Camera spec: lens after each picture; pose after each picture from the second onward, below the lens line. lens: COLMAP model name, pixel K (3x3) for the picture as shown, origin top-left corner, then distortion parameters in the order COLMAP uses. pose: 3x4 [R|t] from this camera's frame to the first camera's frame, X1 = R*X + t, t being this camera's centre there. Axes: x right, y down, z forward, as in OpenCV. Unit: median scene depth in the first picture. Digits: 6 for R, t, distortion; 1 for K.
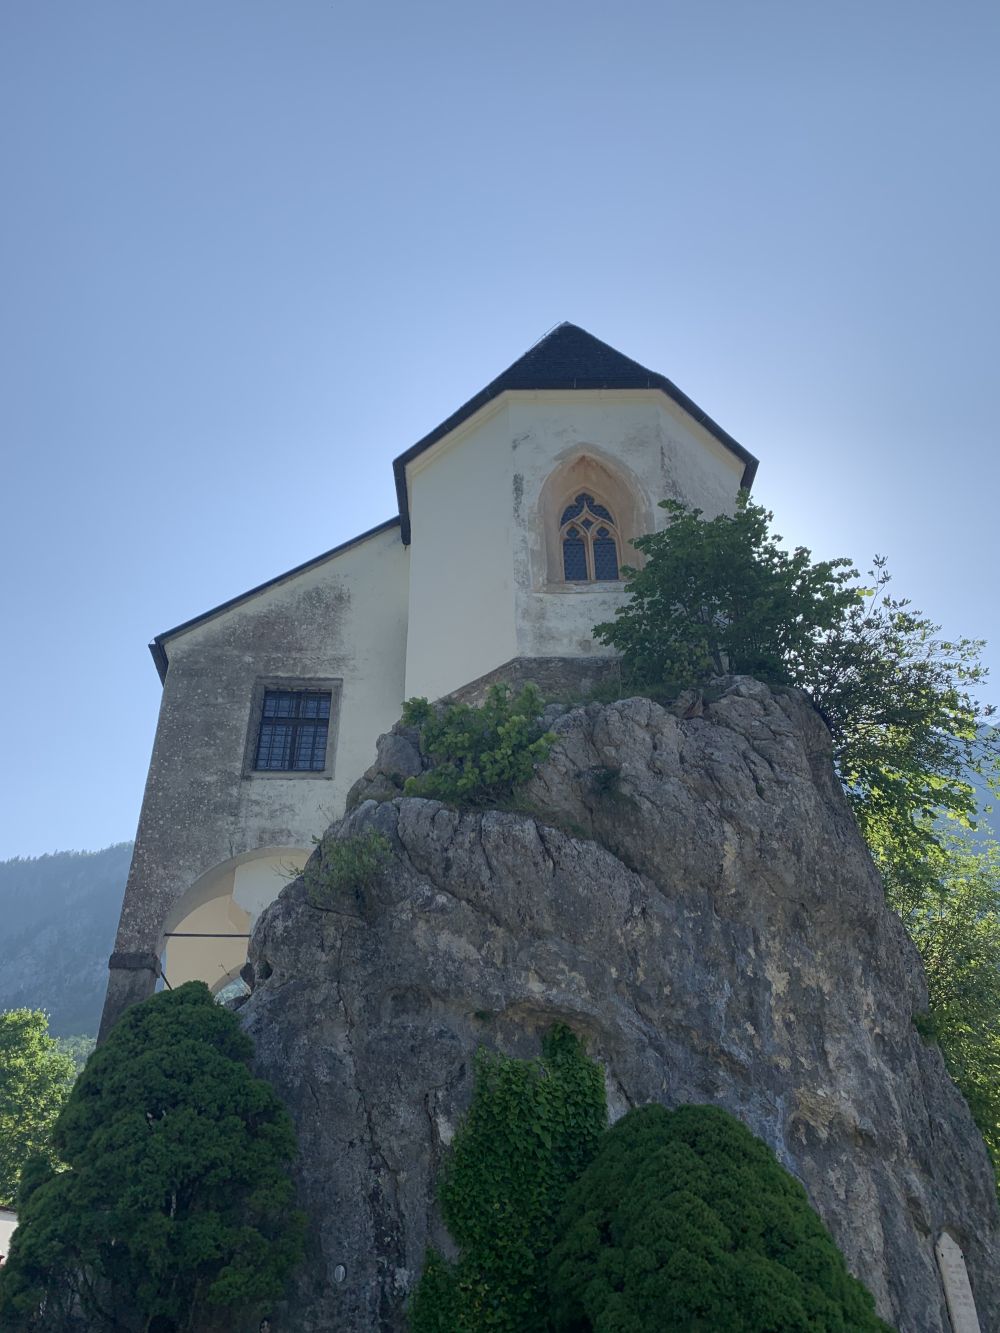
lens RADIAL K [[1018.8, 0, 547.4], [0, 1018.8, 651.4], [0, 0, 1]] dist [0.099518, -0.226405]
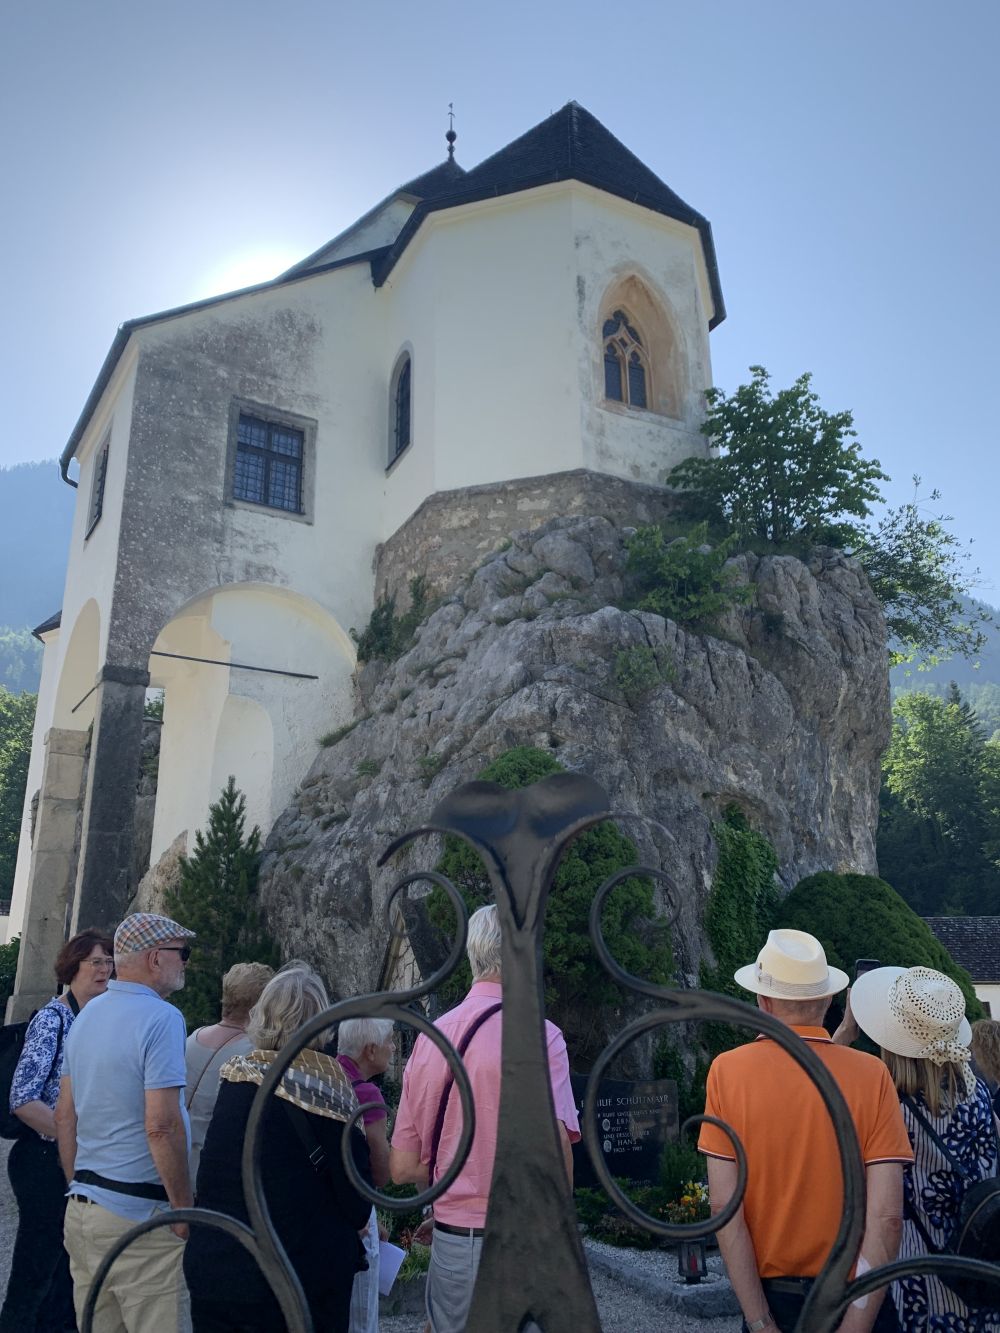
lens RADIAL K [[1022.6, 0, 509.9], [0, 1022.6, 661.3], [0, 0, 1]] dist [0.169714, -0.518054]
pose [[0.893158, 0.147721, 0.424791, -0.465812], [-0.252458, 0.946347, 0.201722, -0.000671], [-0.372201, -0.287411, 0.882531, 0.003885]]
